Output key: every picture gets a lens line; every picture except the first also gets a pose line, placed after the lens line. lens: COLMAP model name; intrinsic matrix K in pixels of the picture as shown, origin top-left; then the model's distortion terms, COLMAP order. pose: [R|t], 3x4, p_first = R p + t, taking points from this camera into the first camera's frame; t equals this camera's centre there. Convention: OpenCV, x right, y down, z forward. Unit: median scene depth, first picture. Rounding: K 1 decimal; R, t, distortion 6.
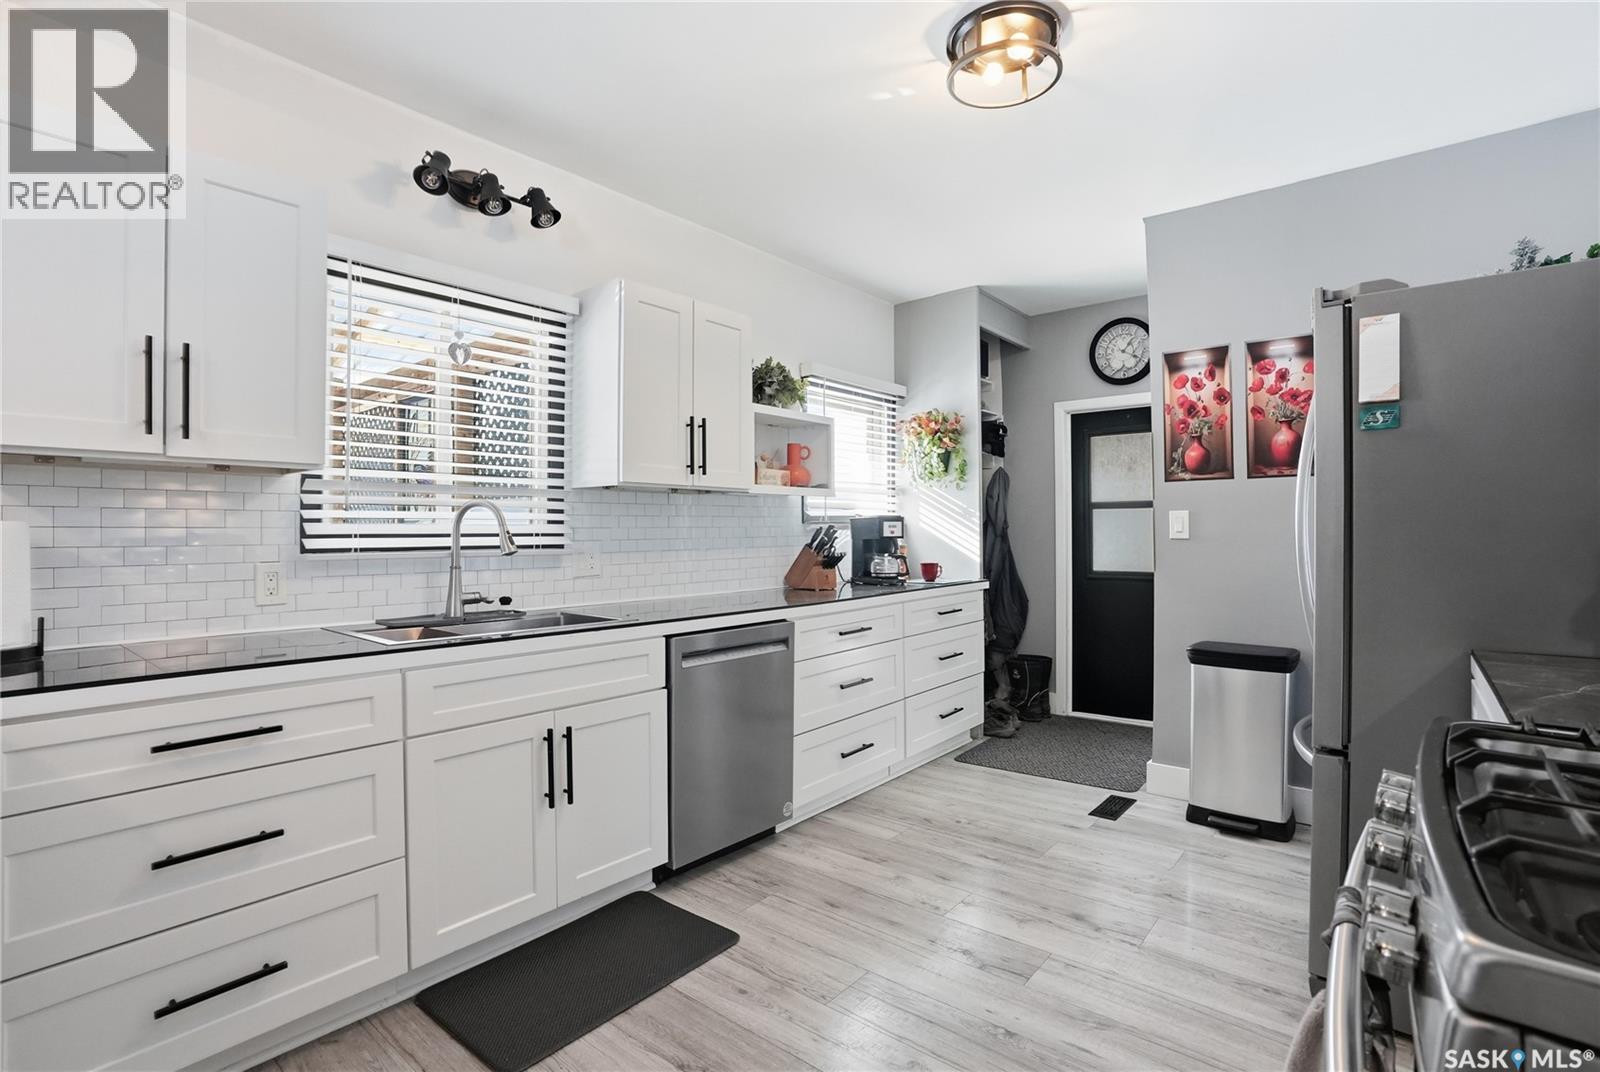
lens RADIAL K [[751.6, 0, 794.5], [0, 751.6, 525.9], [0, 0, 1]] dist [-0.051542, -0.000007]
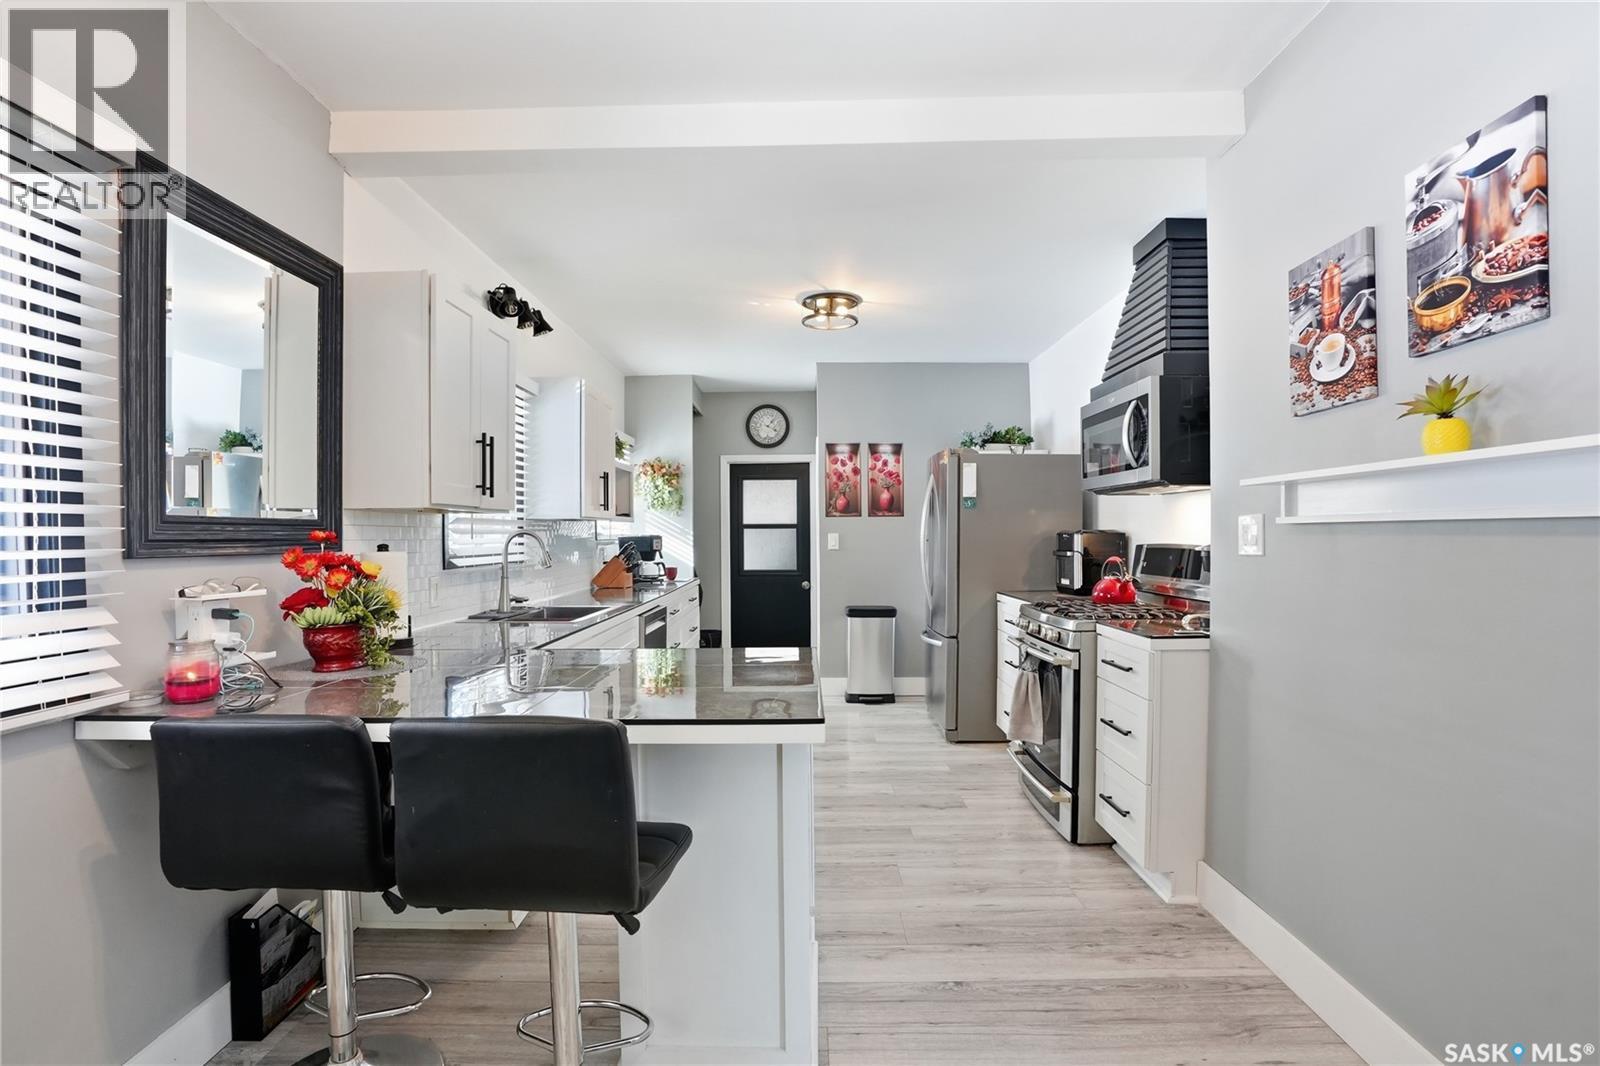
lens RADIAL K [[776.8, 0, 785.6], [0, 776.8, 548.1], [0, 0, 1]] dist [-0.056807, 0.023540]
pose [[0.778610, -0.009933, 0.627429, -0.804567], [-0.004245, 0.999768, 0.021095, -0.027057], [-0.627493, -0.019088, 0.778388, -0.408765]]
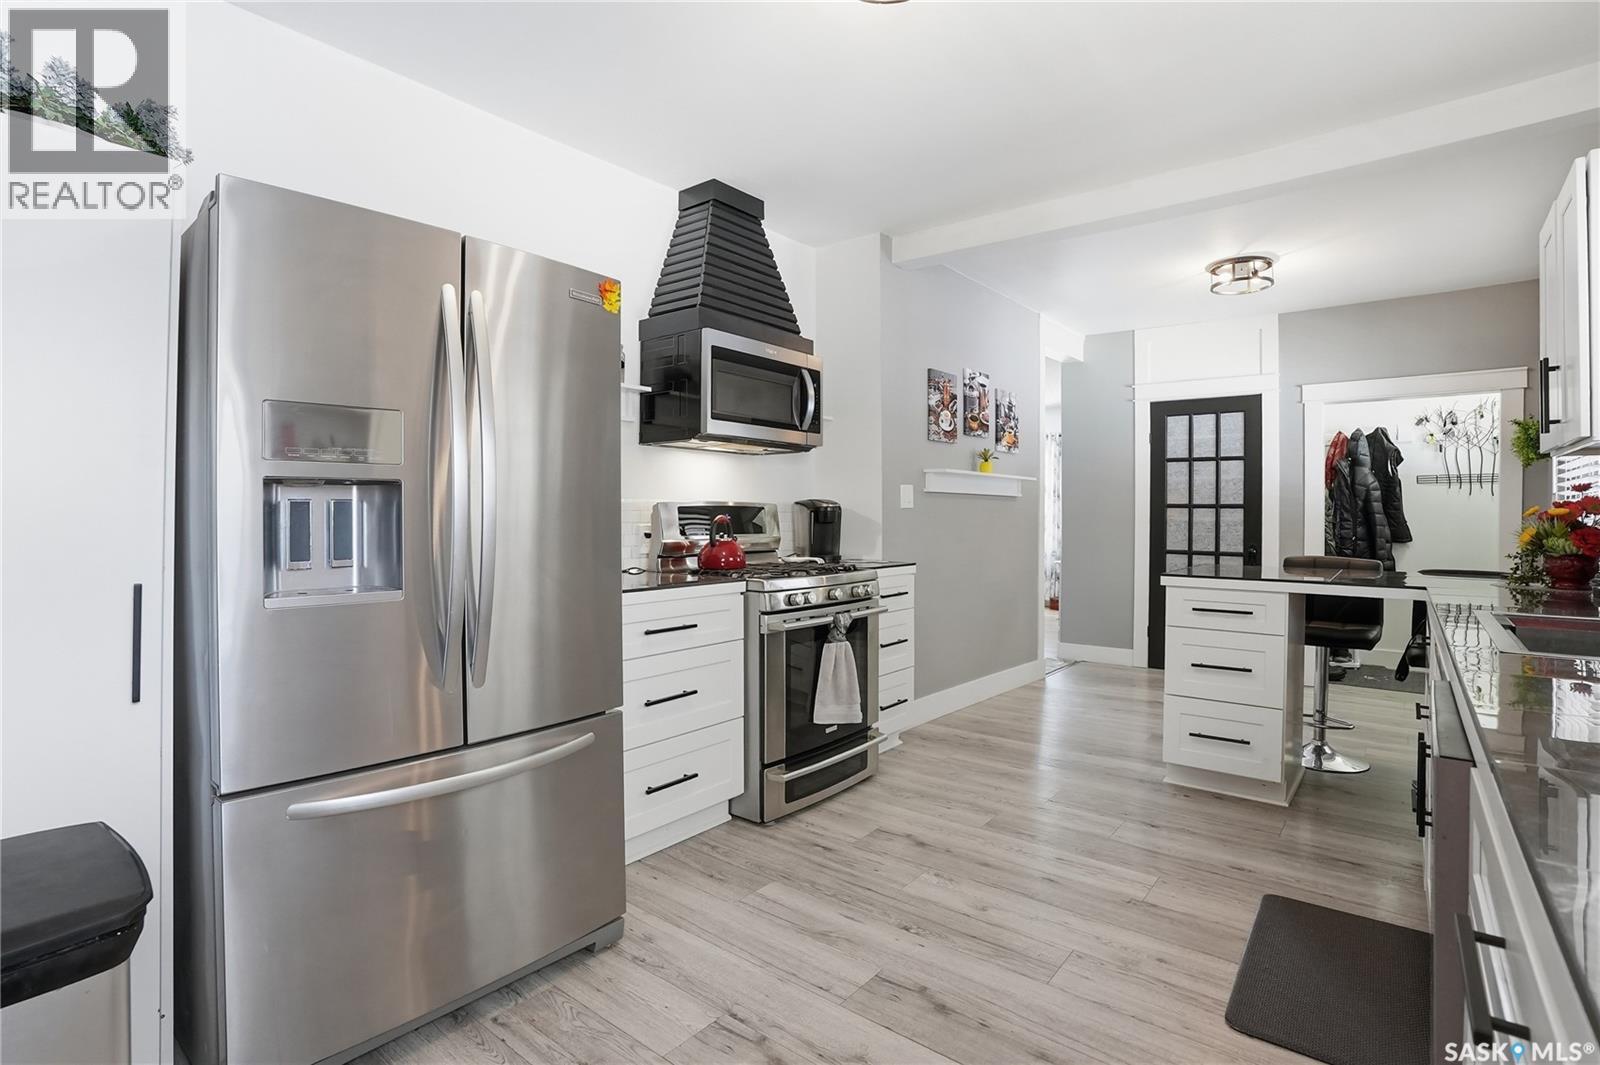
lens RADIAL K [[766.6, 0, 790.2], [0, 766.6, 532.7], [0, 0, 1]] dist [-0.074727, 0.018829]
pose [[-0.999855, 0.005173, -0.016201, 0.289916], [0.004988, 0.999923, 0.011404, 0.021494], [0.016258, 0.011321, -0.999804, 1.281547]]
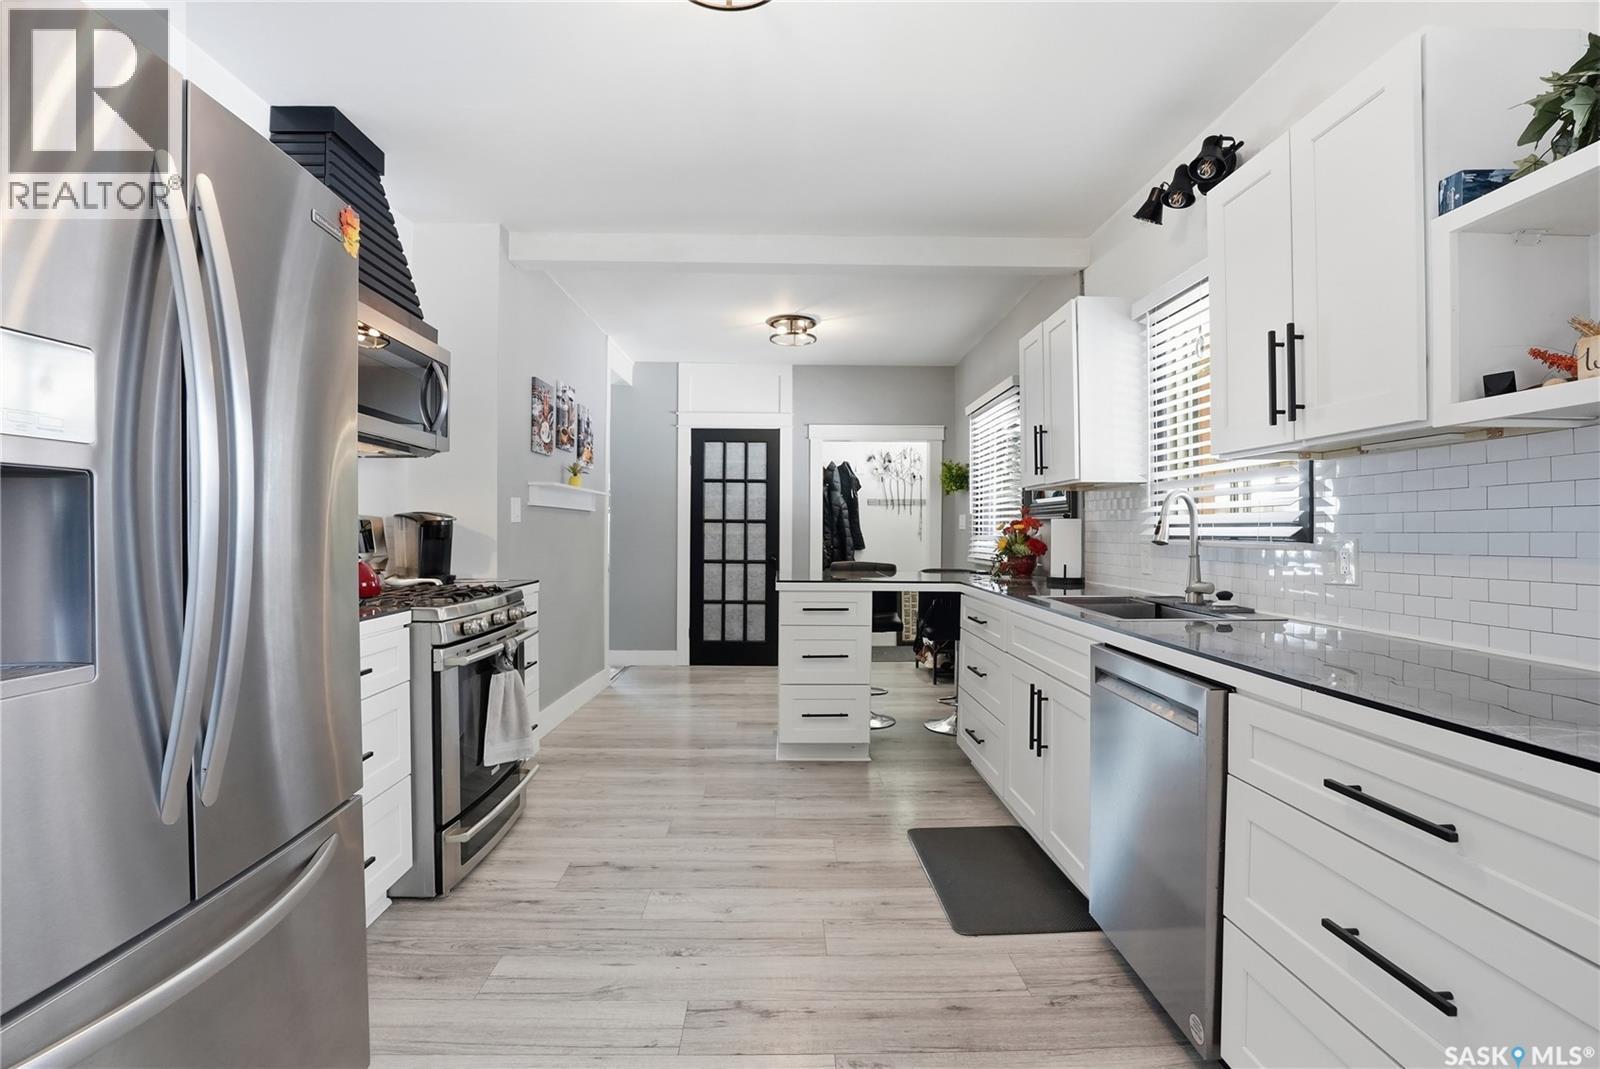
lens RADIAL K [[741.4, 0, 794.2], [0, 741.4, 536.5], [0, 0, 1]] dist [-0.059337, 0.017636]
pose [[-0.749734, 0.010054, -0.661663, 0.530746], [0.008142, 0.999949, 0.005969, 0.014934], [0.661690, -0.000912, -0.749777, 1.155396]]
